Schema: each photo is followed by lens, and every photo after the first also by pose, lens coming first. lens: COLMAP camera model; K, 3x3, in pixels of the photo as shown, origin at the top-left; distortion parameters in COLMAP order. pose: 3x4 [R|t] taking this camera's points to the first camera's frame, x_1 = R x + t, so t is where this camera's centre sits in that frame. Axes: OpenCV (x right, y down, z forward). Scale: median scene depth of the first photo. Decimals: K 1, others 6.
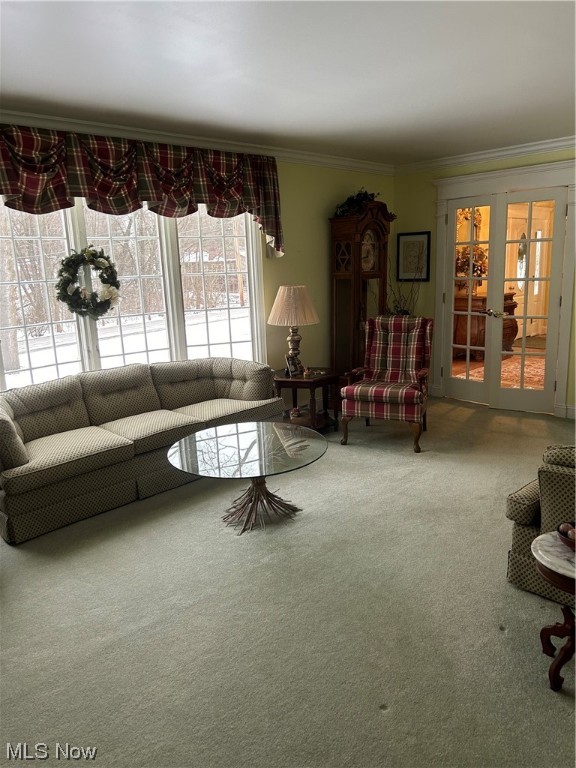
lens RADIAL K [[571.7, 0, 284.2], [0, 571.7, 382.2], [0, 0, 1]] dist [0.047779, -0.060171]
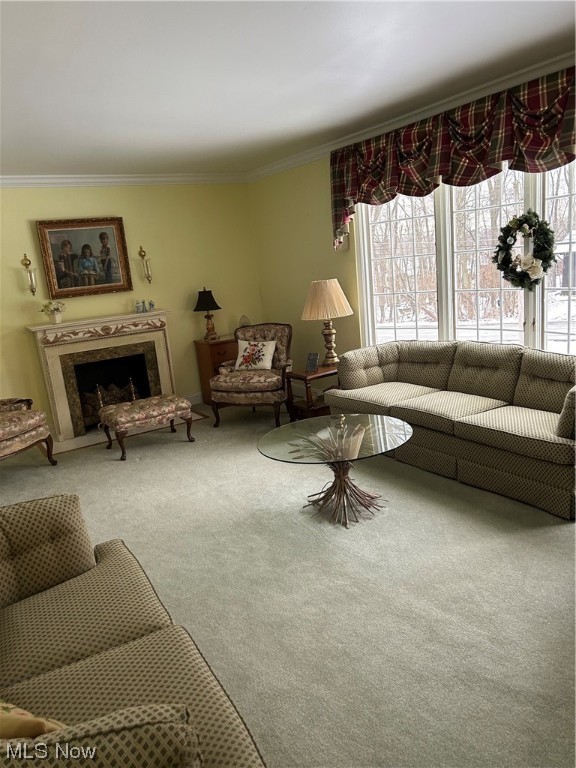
lens RADIAL K [[599.5, 0, 288.0], [0, 599.5, 384.0], [0, 0, 1]] dist [0.058149, -0.002077]
pose [[-0.209093, 0.270762, -0.939664, 0.739214], [-0.091092, 0.951333, 0.294394, -0.225522], [0.973644, 0.147151, -0.174253, 0.848491]]
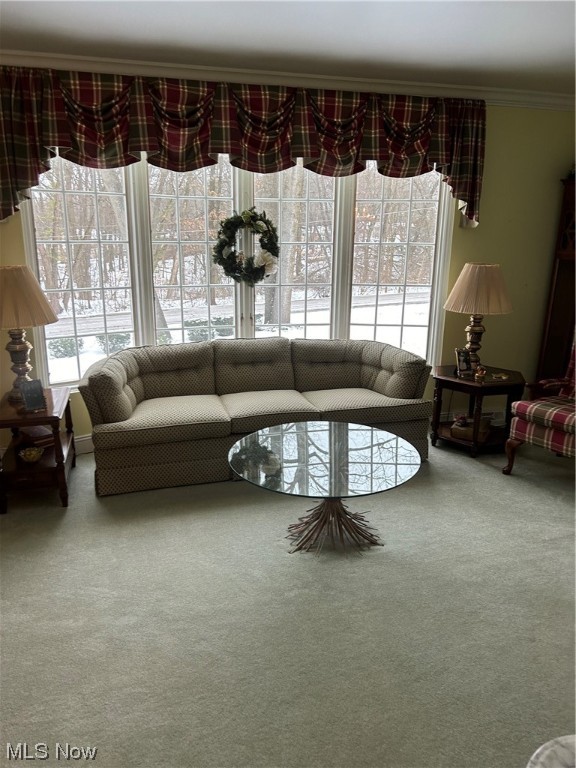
lens RADIAL K [[571.7, 0, 284.2], [0, 571.7, 382.2], [0, 0, 1]] dist [0.047779, -0.060171]
pose [[0.871830, 0.164312, -0.461427, 0.197077], [-0.142078, 0.986386, 0.082803, -0.038579], [0.468750, -0.006632, 0.883306, 0.185441]]
